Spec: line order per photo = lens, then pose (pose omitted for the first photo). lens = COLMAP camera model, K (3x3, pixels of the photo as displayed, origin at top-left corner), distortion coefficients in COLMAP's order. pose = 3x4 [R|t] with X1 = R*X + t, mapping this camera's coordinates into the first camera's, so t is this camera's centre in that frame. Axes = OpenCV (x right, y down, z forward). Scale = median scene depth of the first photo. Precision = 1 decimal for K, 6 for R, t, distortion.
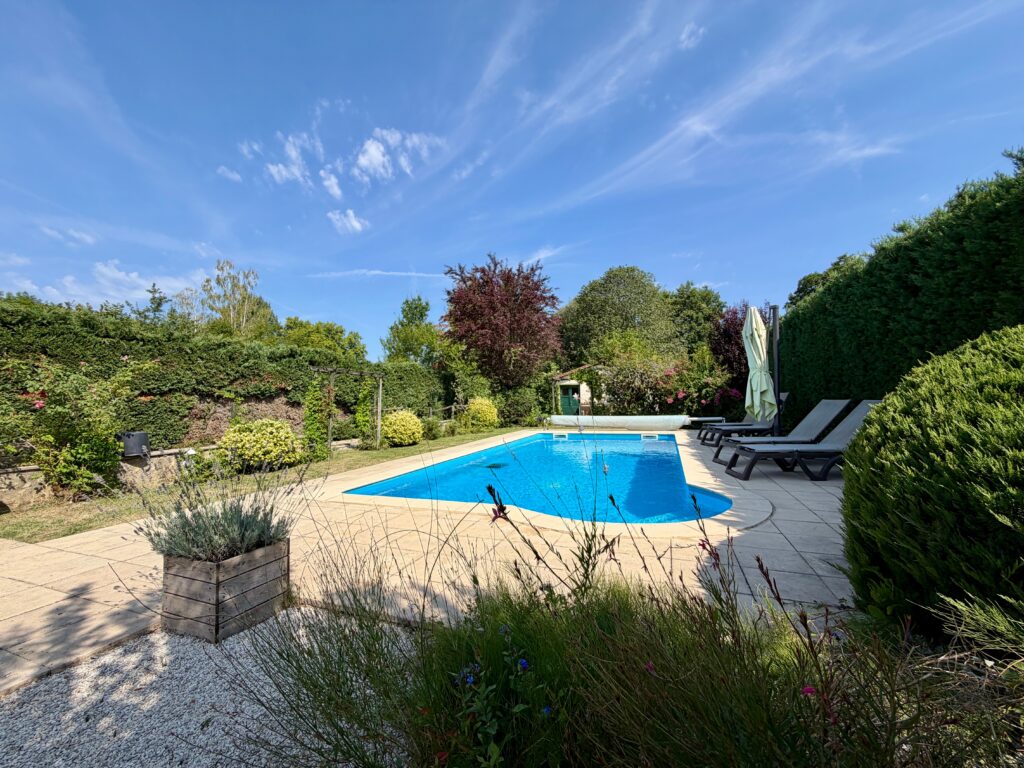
lens RADIAL K [[408.4, 0, 512.1], [0, 408.4, 387.6], [0, 0, 1]] dist [-0.004413, 0.000974]
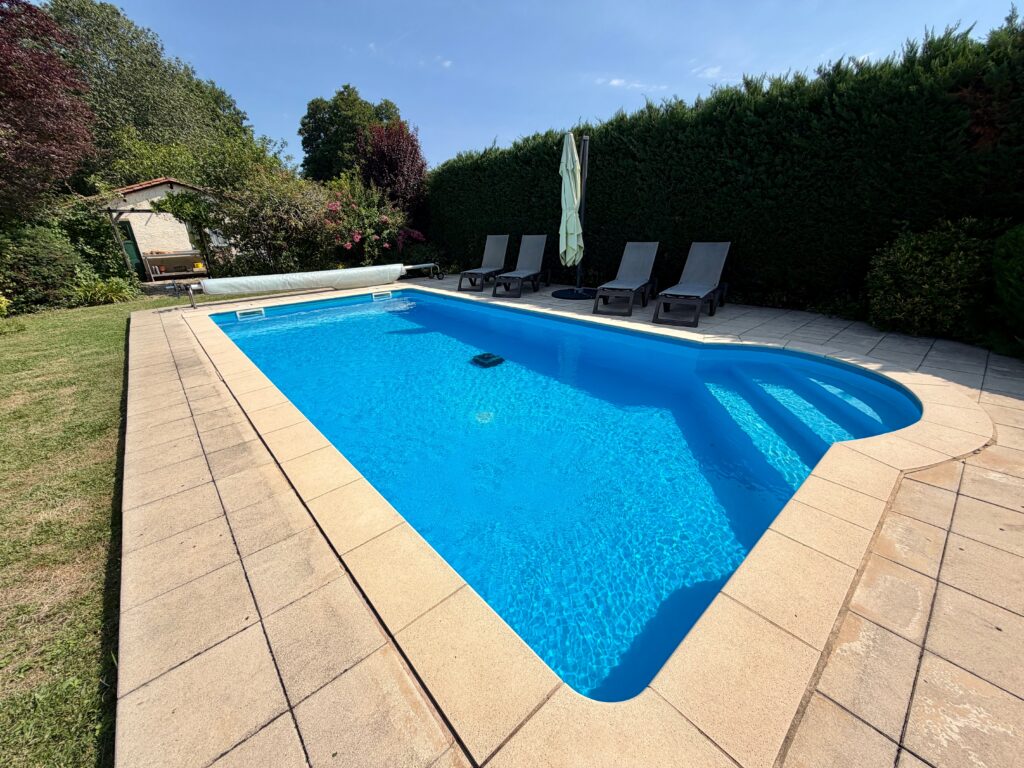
lens RADIAL K [[408.4, 0, 511.4], [0, 408.4, 383.1], [0, 0, 1]] dist [-0.004413, 0.000974]
pose [[0.476600, -0.309952, 0.822668, -0.203849], [-0.007720, 0.934273, 0.356474, -0.003165], [-0.879086, -0.176247, 0.442882, 0.334631]]
